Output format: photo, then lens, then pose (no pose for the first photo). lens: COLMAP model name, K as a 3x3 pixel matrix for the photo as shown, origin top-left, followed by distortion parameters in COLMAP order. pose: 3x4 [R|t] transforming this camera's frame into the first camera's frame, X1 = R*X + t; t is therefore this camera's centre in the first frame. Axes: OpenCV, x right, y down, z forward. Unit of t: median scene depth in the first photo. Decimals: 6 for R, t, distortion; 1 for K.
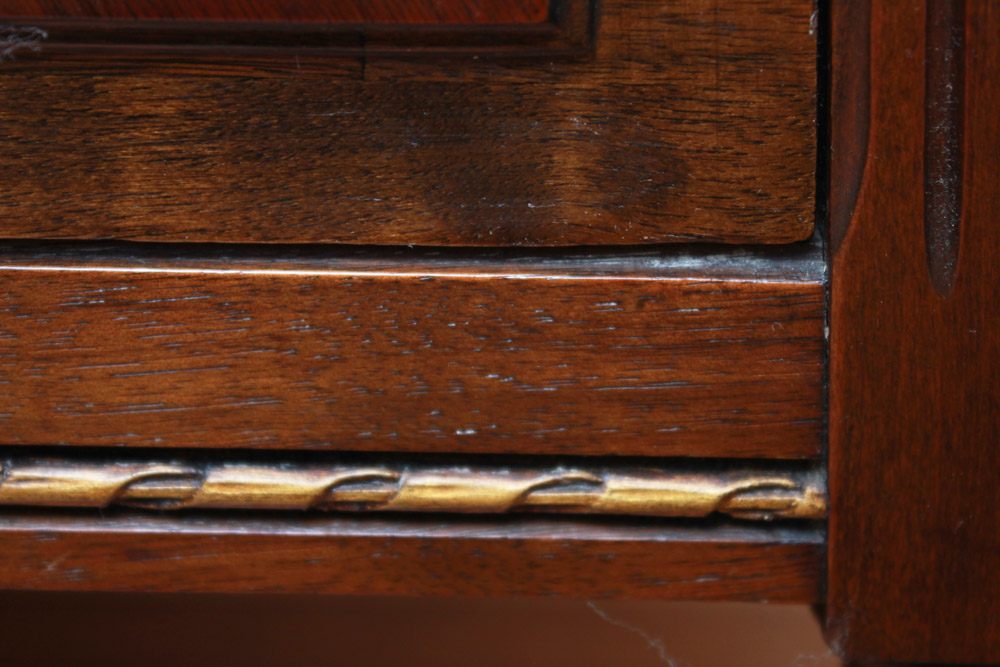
lens RADIAL K [[2372.8, 0, 499.8], [0, 2372.8, 333.7], [0, 0, 1]] dist [0.097691, 0.000000]
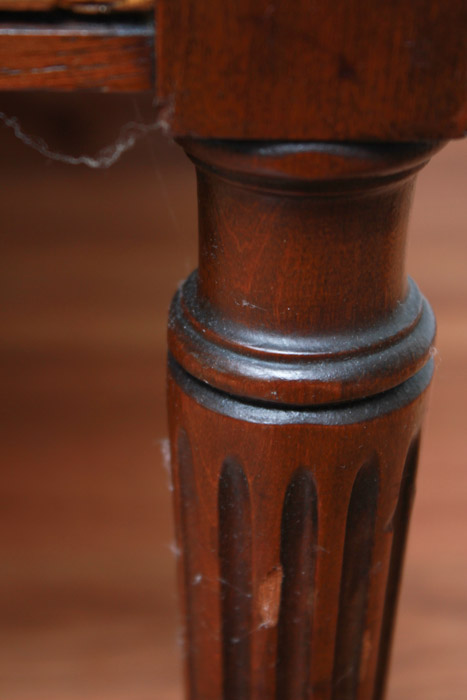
lens RADIAL K [[1661.0, 0, 233.4], [0, 1661.0, 349.9], [0, 0, 1]] dist [0.097691, 0.000000]
pose [[0.985019, -0.038051, 0.168194, 0.032277], [-0.006510, 0.966452, 0.256767, 0.027663], [-0.172322, -0.254015, 0.951726, 0.184327]]
